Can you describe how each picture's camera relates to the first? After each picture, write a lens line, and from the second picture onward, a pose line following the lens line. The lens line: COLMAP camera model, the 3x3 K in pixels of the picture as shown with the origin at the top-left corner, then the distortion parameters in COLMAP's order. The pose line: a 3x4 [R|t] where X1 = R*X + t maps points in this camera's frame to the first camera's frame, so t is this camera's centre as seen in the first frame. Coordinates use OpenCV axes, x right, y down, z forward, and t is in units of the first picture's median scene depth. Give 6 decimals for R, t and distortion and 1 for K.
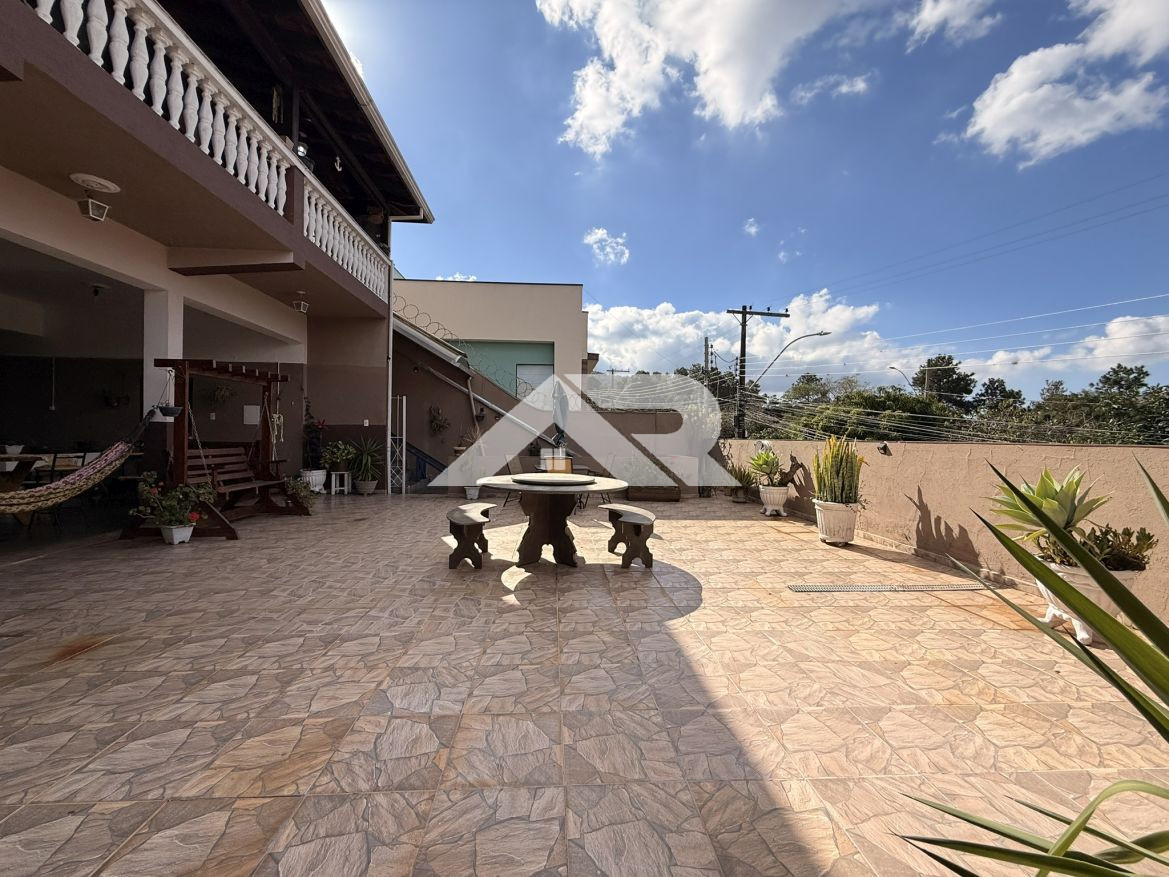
lens RADIAL K [[459.0, 0, 584.5], [0, 459.0, 438.5], [0, 0, 1]] dist [-0.000079, 0.000165]
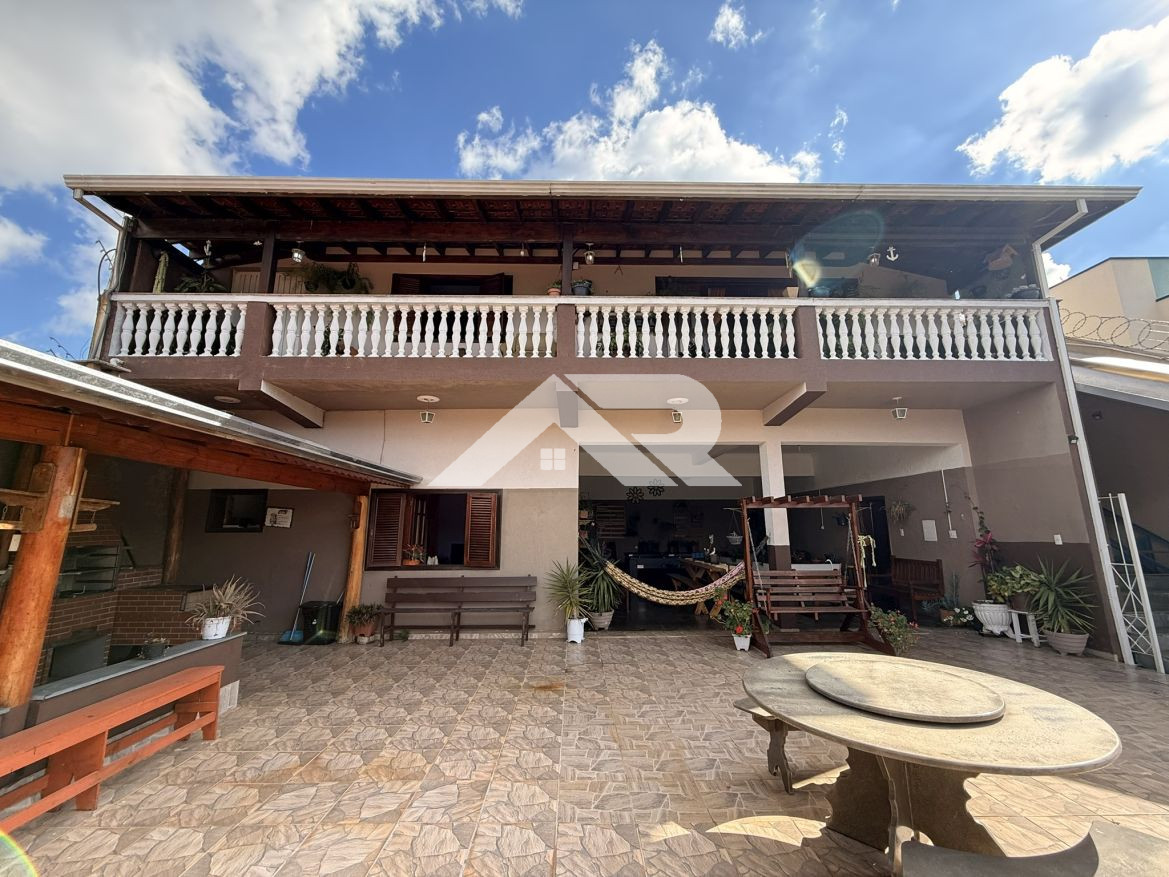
lens RADIAL K [[467.7, 0, 580.8], [0, 467.7, 436.9], [0, 0, 1]] dist [-0.001613, -0.000233]
pose [[-0.046094, -0.208742, -0.976884, 0.601022], [-0.005259, 0.977960, -0.208724, -0.083646], [0.998923, -0.004484, -0.046176, 0.802629]]
